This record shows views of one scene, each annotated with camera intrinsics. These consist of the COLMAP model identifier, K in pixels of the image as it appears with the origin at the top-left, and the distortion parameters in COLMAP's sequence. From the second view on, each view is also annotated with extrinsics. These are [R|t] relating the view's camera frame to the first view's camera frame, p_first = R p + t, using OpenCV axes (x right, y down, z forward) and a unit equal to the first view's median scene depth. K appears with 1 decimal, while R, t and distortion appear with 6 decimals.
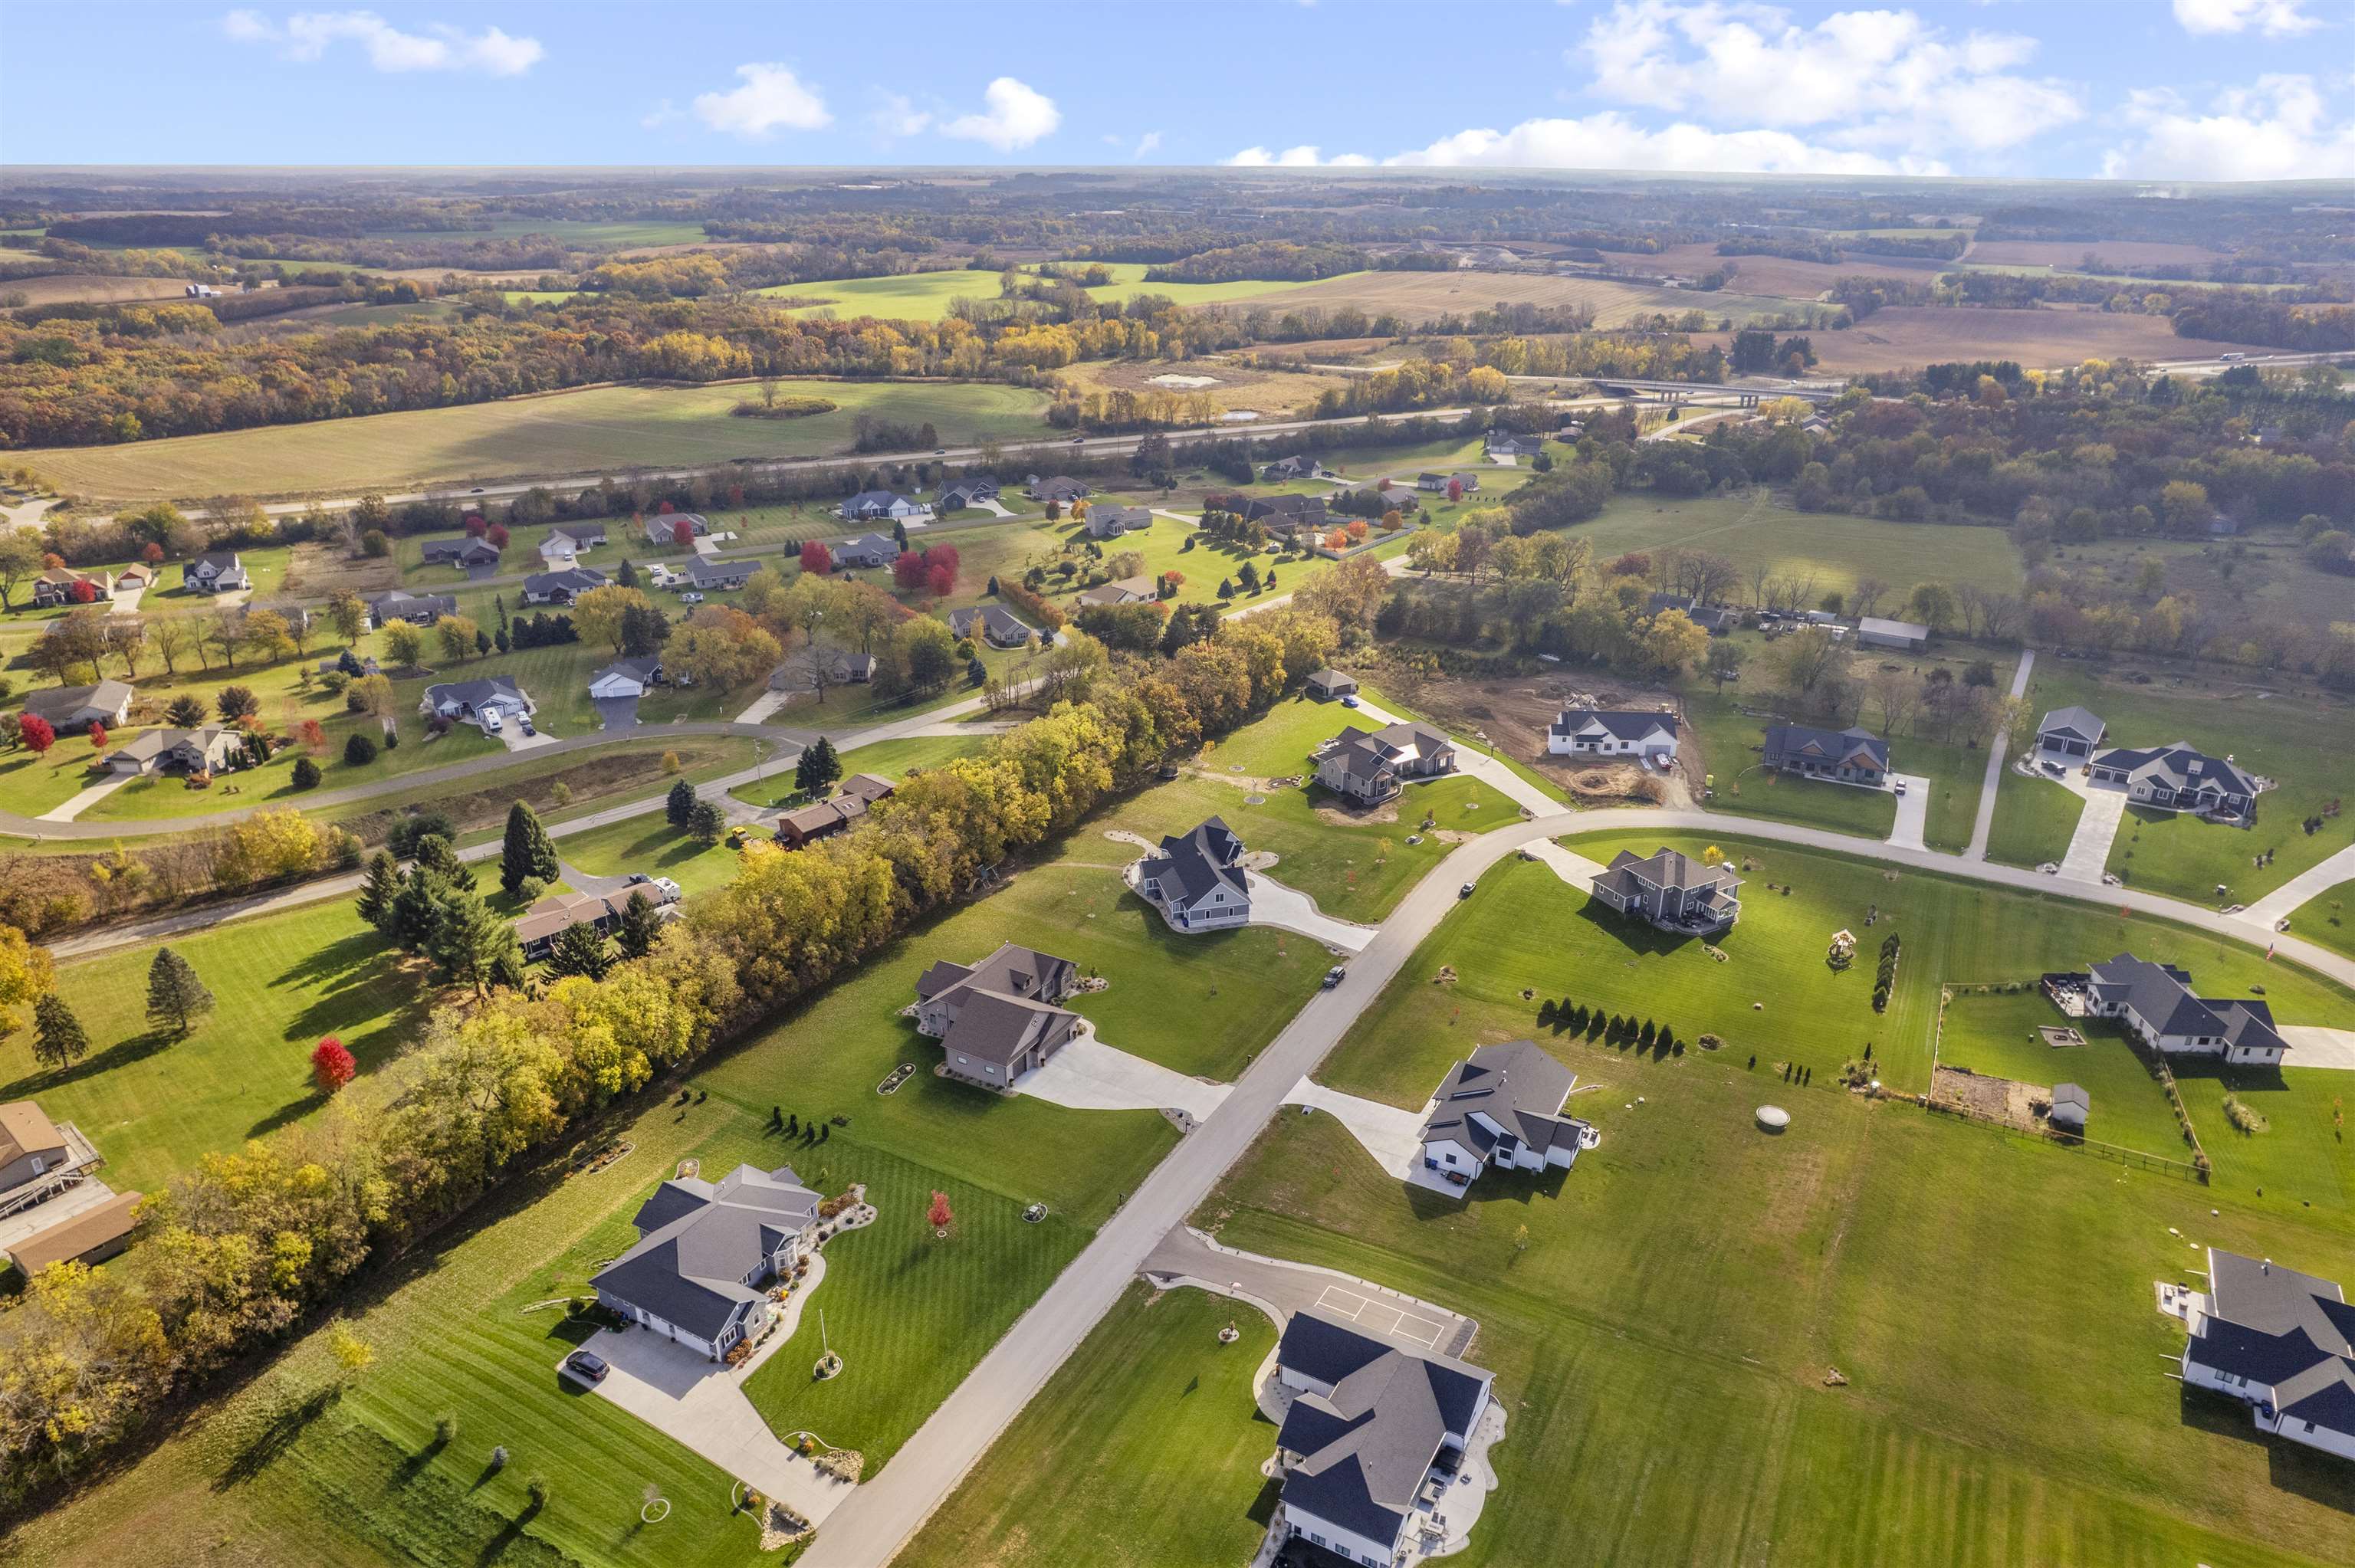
lens RADIAL K [[1511.8, 0, 1181.6], [0, 1511.8, 778.1], [0, 0, 1]] dist [-0.072765, 0.044822]
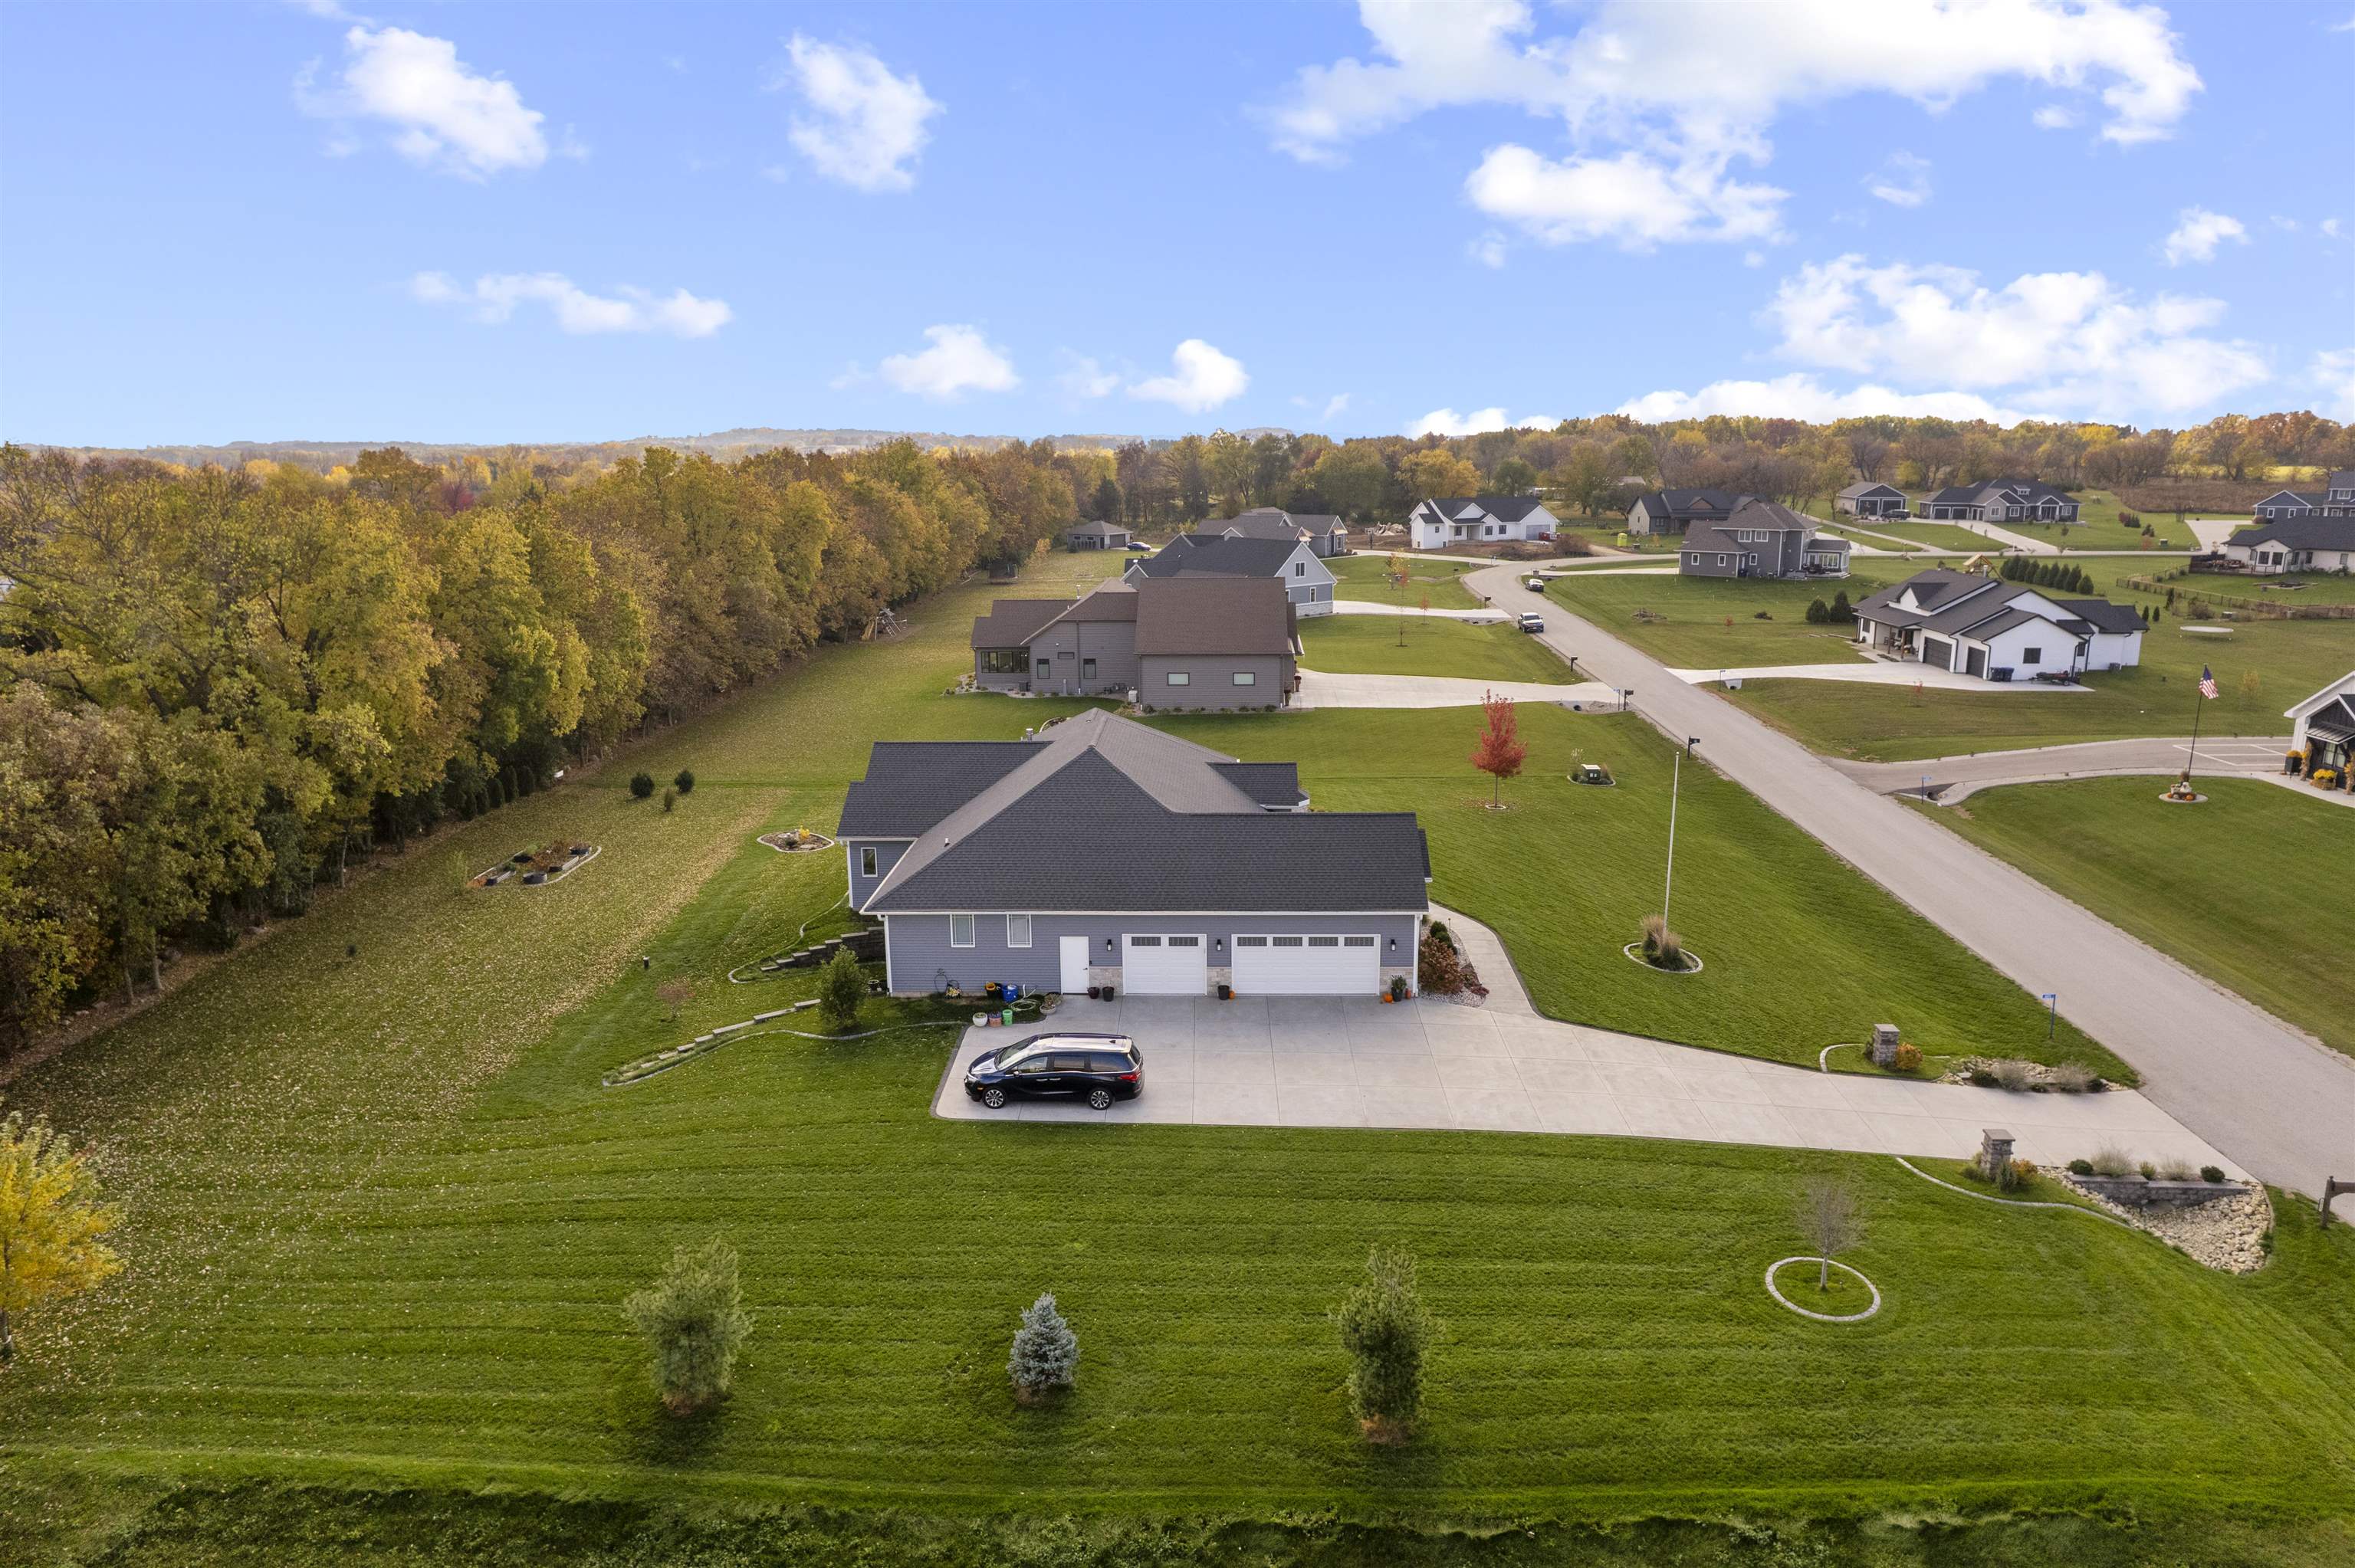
lens RADIAL K [[1513.9, 0, 1186.7], [0, 1513.9, 772.1], [0, 0, 1]] dist [-0.073424, 0.061435]
pose [[0.890277, -0.107910, 0.442450, -0.388928], [0.184697, 0.973592, -0.134188, 0.299152], [-0.416286, 0.201184, 0.886697, 0.567508]]
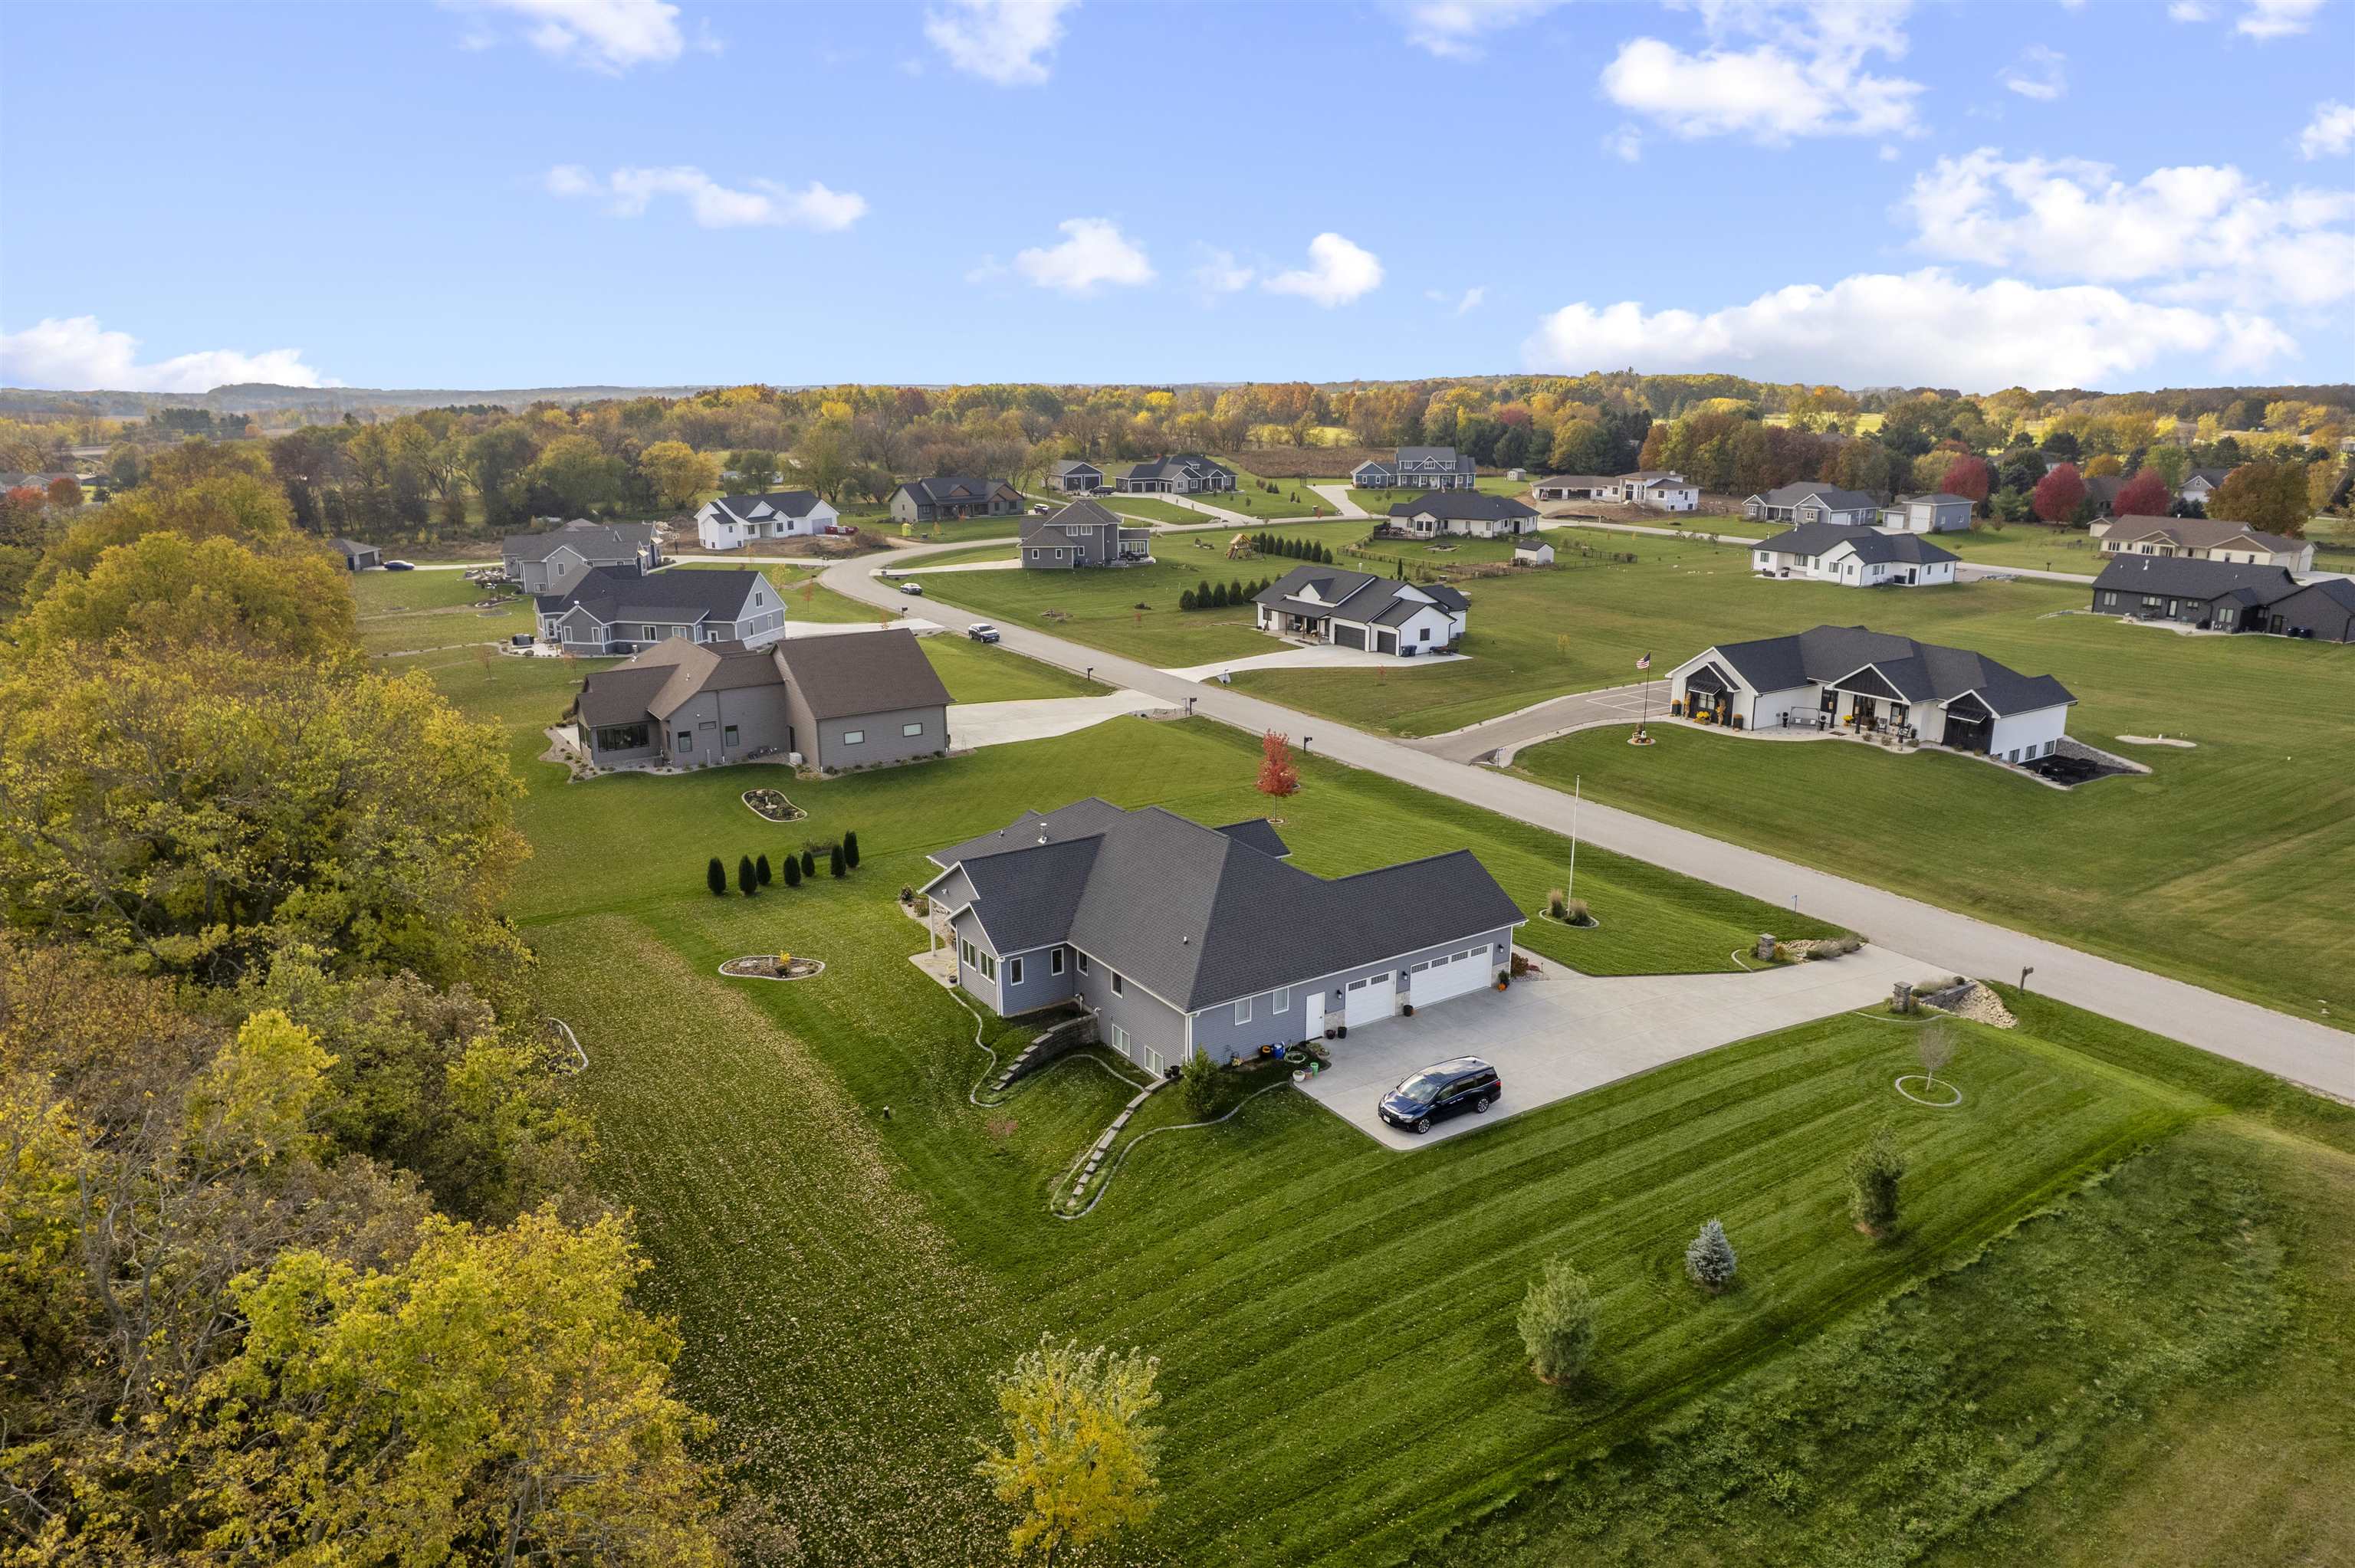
lens RADIAL K [[1513.9, 0, 1186.7], [0, 1513.9, 772.1], [0, 0, 1]] dist [-0.073424, 0.061435]
pose [[0.468648, -0.225960, 0.853997, -0.571597], [0.343837, 0.937157, 0.059276, 0.215711], [-0.813723, 0.265856, 0.516890, 0.652677]]
